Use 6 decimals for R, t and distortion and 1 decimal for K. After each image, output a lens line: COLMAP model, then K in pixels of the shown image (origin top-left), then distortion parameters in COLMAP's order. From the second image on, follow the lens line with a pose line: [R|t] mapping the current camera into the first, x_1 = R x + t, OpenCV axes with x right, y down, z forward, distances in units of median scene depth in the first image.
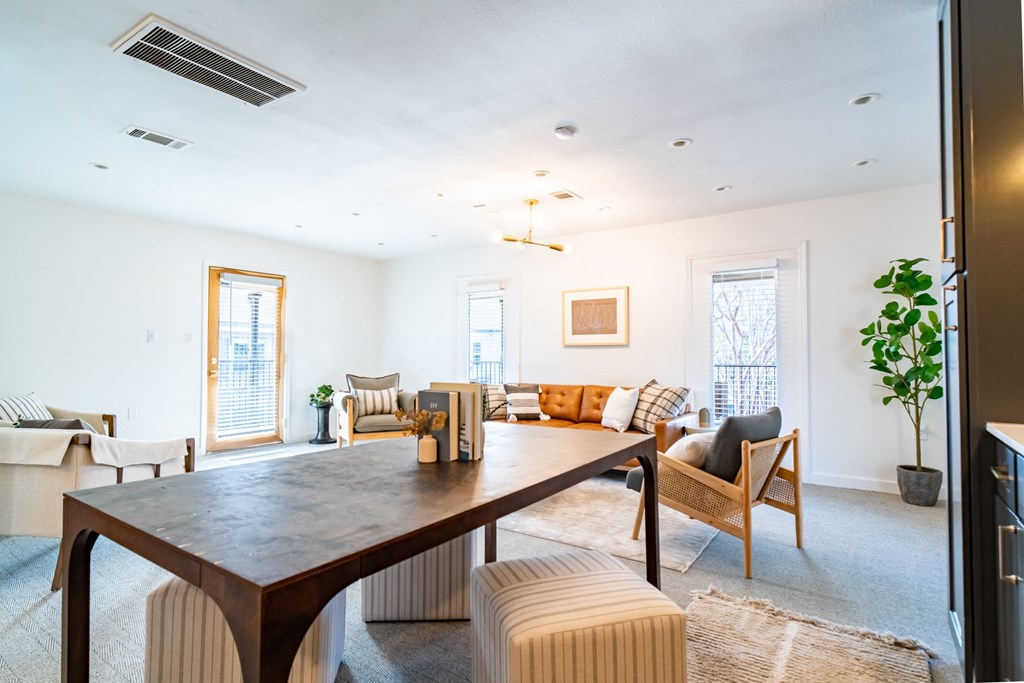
lens RADIAL K [[536.0, 0, 509.7], [0, 536.0, 345.1], [0, 0, 1]] dist [-0.005084, 0.002917]
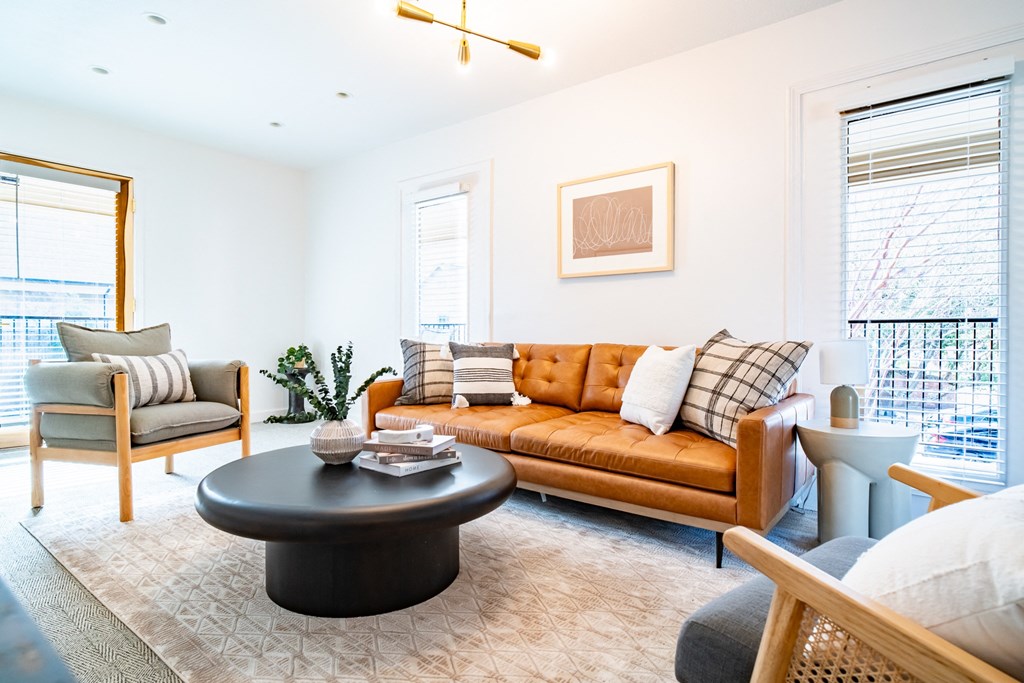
lens RADIAL K [[536.0, 0, 513.9], [0, 536.0, 340.0], [0, 0, 1]] dist [-0.005084, 0.002917]
pose [[0.998155, 0.002667, -0.060662, 0.093778], [-0.000854, 0.999553, 0.029894, 0.055004], [0.060714, -0.029787, 0.997711, 0.447144]]
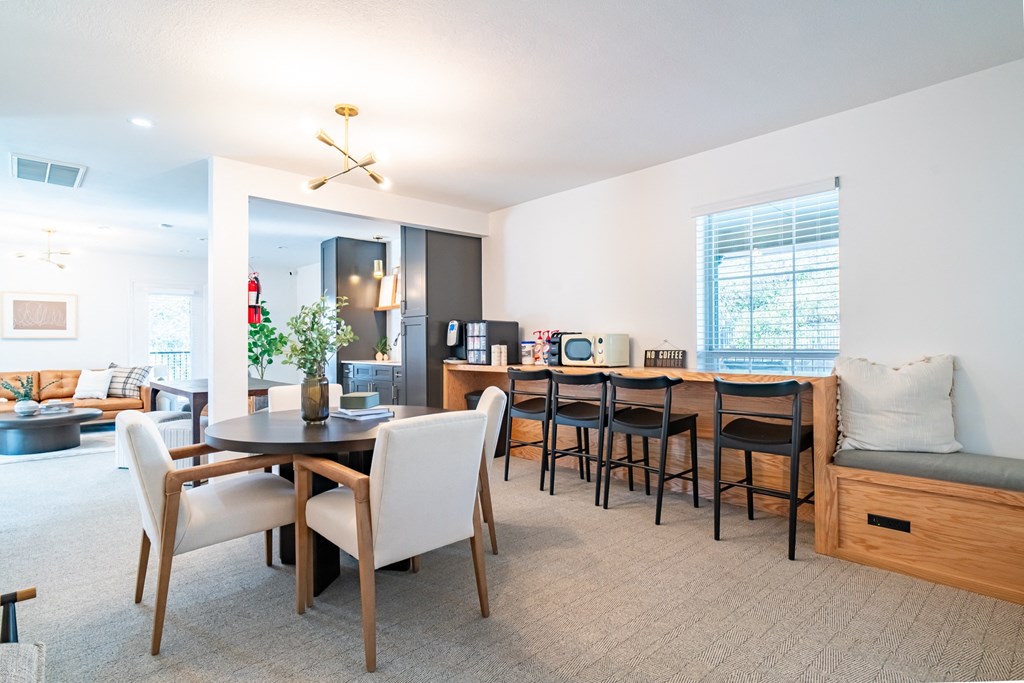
lens RADIAL K [[536.0, 0, 506.2], [0, 536.0, 339.5], [0, 0, 1]] dist [-0.005084, 0.002917]
pose [[0.223096, 0.004939, 0.974784, -0.843037], [-0.010661, 0.999940, -0.002626, -0.005828], [-0.974738, -0.009806, 0.223135, -0.336209]]
